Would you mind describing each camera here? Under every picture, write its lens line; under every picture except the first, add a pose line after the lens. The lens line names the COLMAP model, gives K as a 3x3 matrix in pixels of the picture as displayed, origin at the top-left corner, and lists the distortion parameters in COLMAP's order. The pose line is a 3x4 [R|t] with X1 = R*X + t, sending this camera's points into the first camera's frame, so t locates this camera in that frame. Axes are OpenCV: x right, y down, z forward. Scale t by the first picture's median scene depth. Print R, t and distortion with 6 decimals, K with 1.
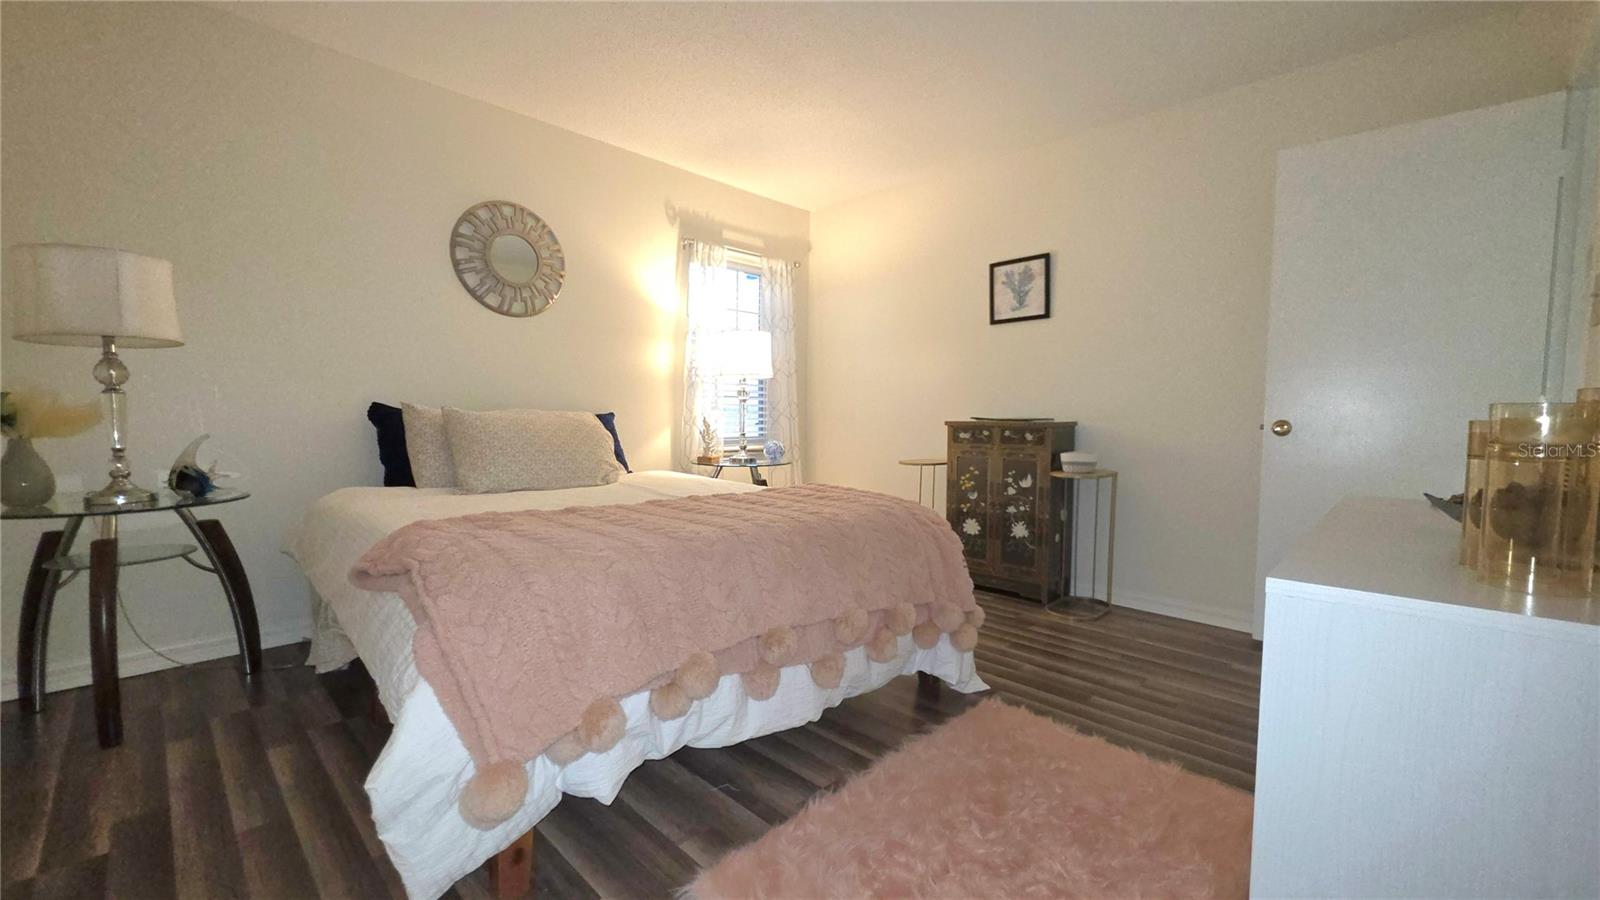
lens RADIAL K [[645.7, 0, 803.1], [0, 645.7, 442.6], [0, 0, 1]] dist [0.081755, 0.000016]
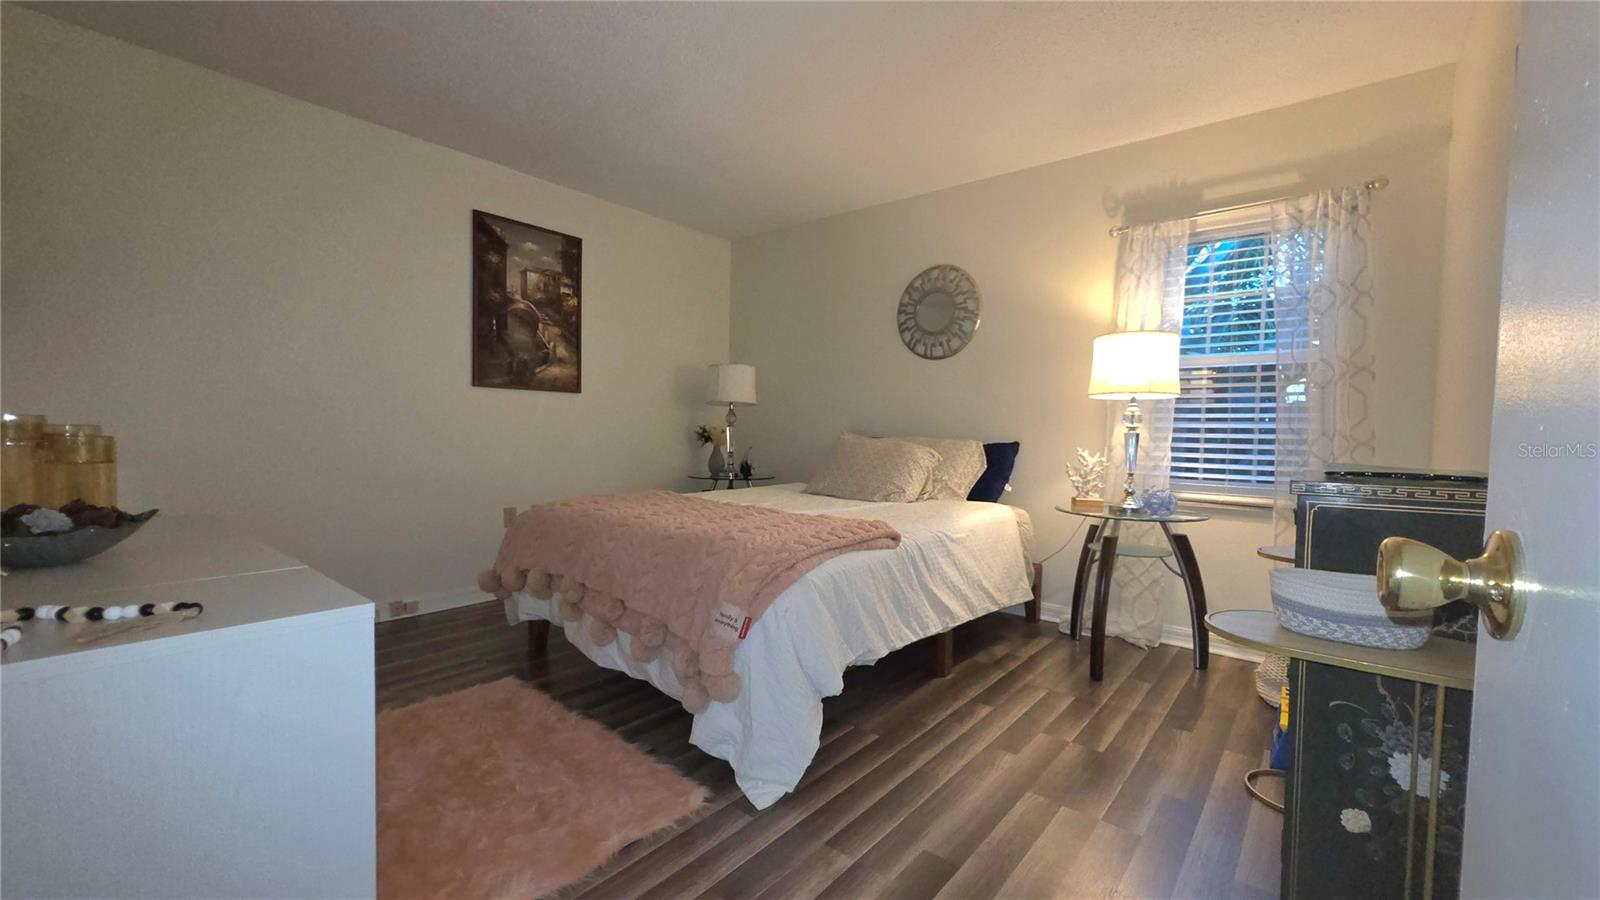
lens RADIAL K [[638.1, 0, 800.0], [0, 638.1, 450.0], [0, 0, 1]] dist [-0.001082, -0.000153]
pose [[0.078381, 0.024734, -0.996617, 0.670927], [-0.071865, 0.997232, 0.019097, -0.031508], [0.994330, 0.070125, 0.079941, 0.652793]]
